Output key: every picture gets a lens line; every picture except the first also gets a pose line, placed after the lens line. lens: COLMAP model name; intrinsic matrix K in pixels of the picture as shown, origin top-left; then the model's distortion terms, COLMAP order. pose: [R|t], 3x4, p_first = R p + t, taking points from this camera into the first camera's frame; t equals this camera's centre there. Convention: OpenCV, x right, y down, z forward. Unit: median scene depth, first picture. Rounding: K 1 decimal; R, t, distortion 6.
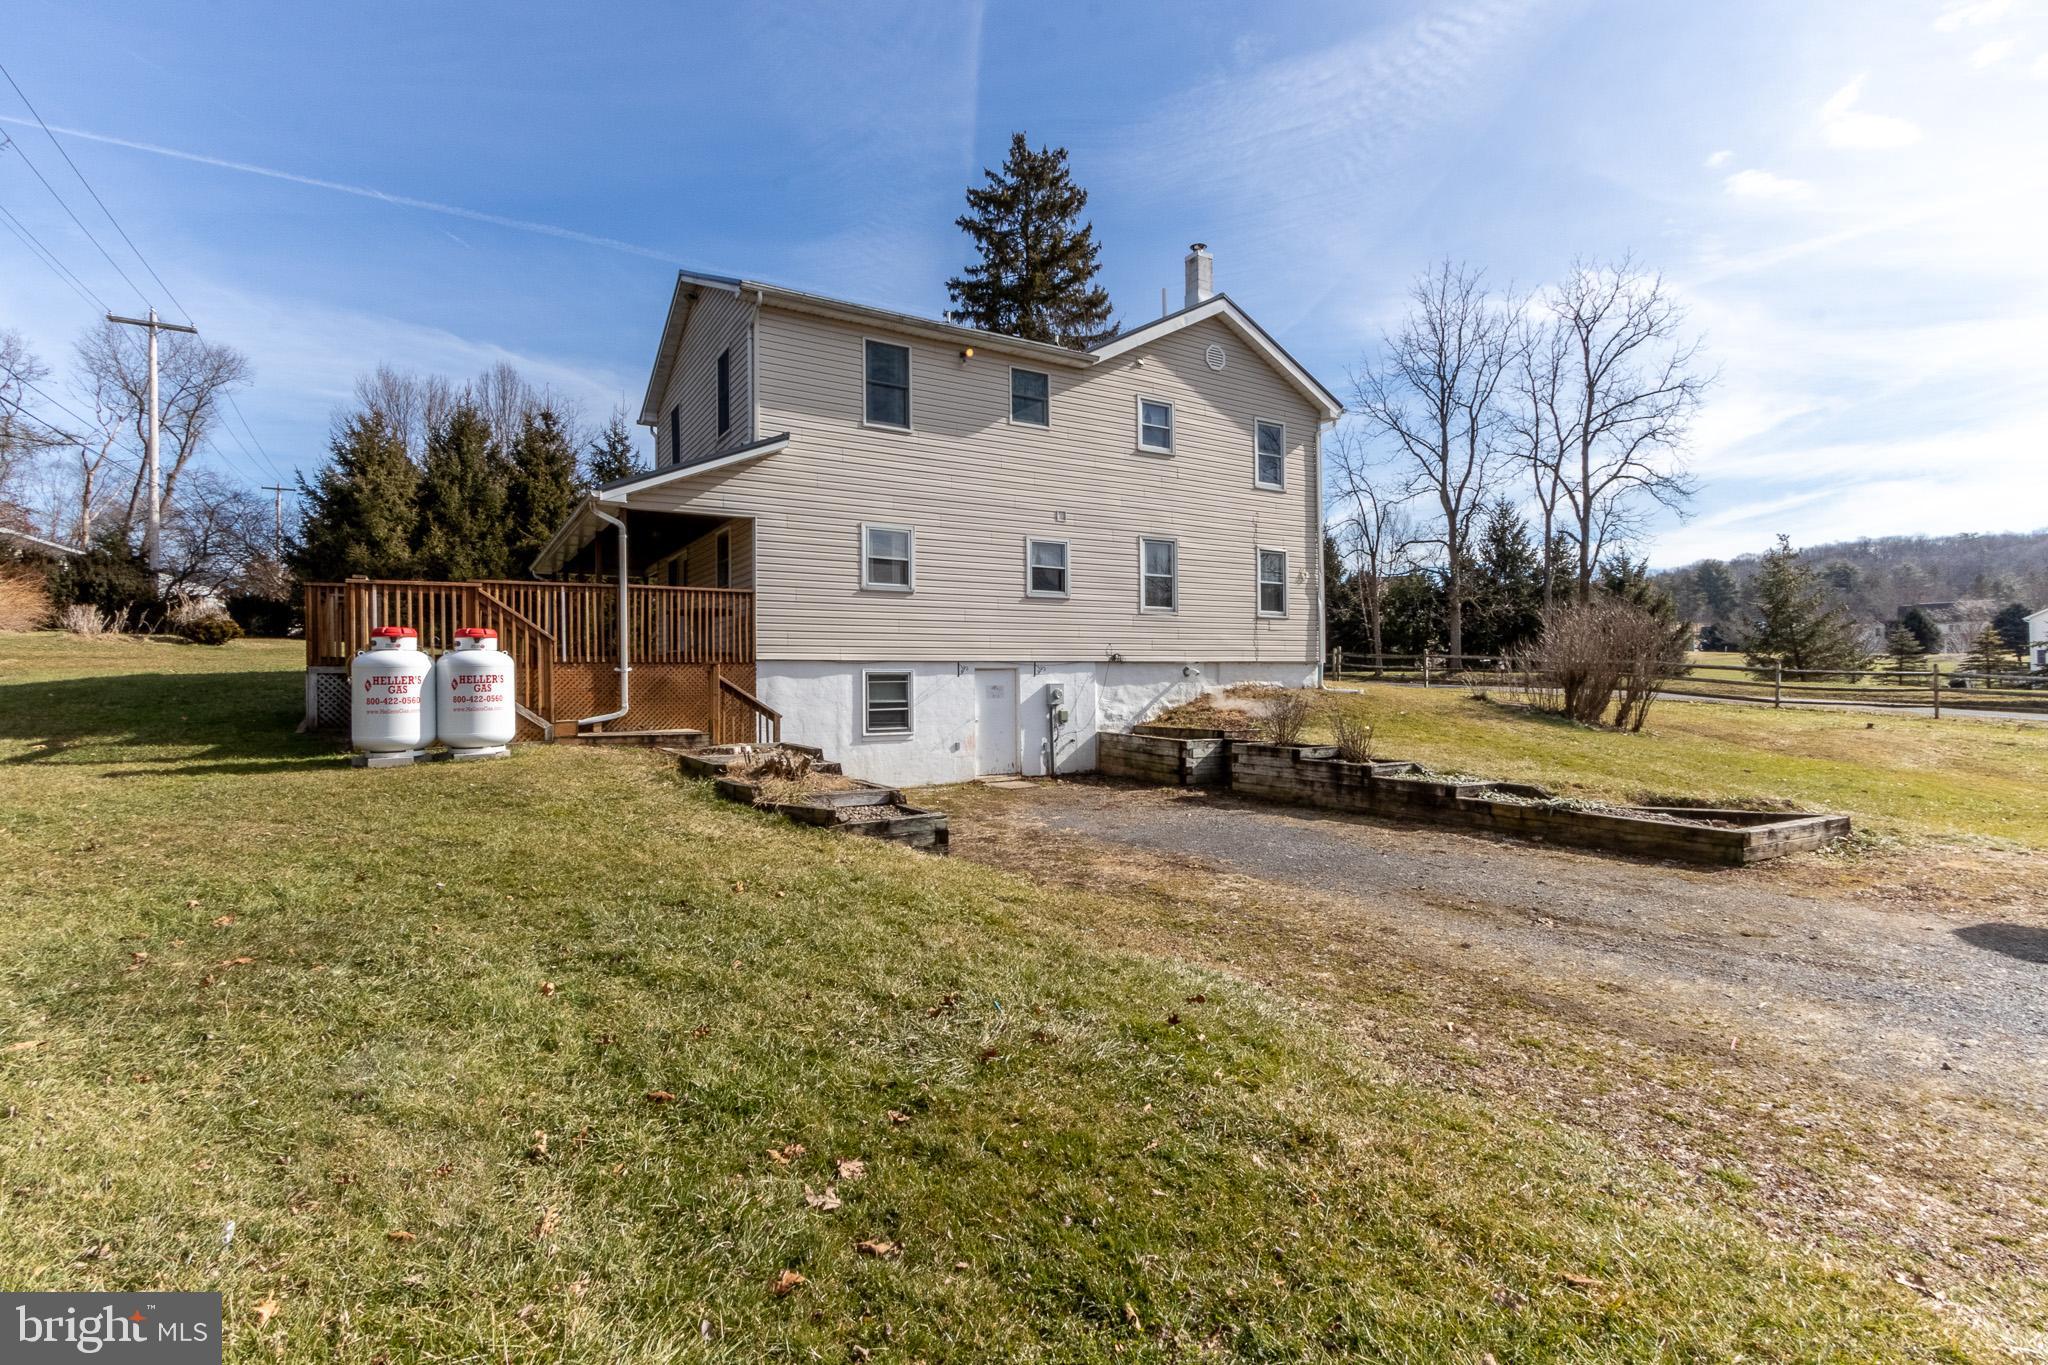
lens RADIAL K [[934.1, 0, 1013.2], [0, 934.1, 651.0], [0, 0, 1]] dist [0.003776, -0.000227]
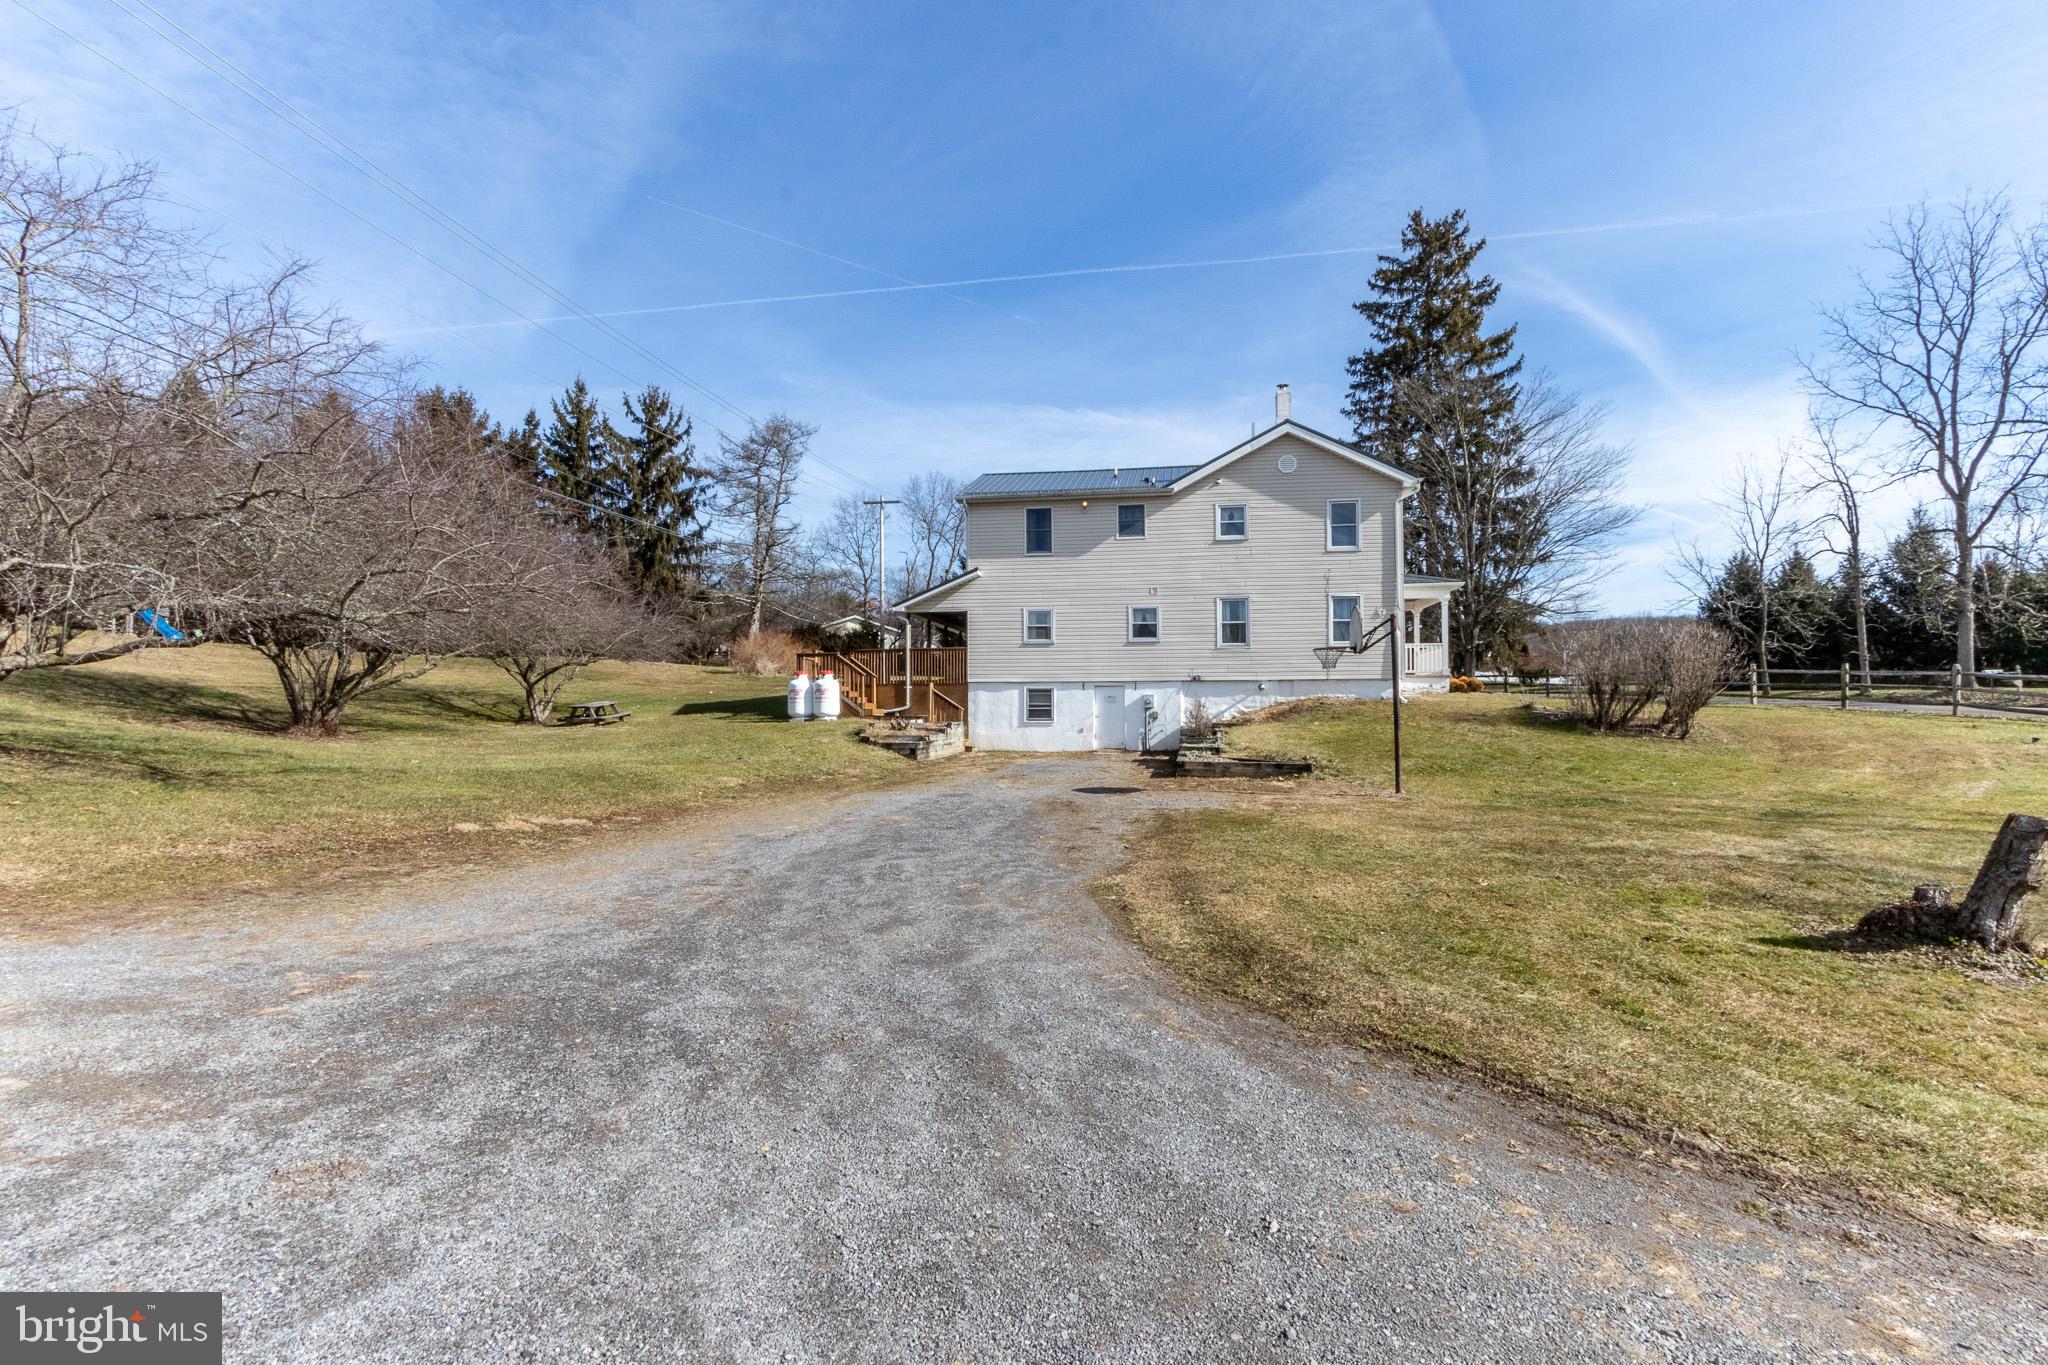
lens RADIAL K [[934.1, 0, 1013.2], [0, 934.1, 651.0], [0, 0, 1]] dist [0.003776, -0.000227]
pose [[0.755074, -0.037725, -0.654554, 0.924396], [0.014562, 0.999062, -0.040782, 0.021465], [0.655478, 0.021262, 0.754915, -0.373522]]
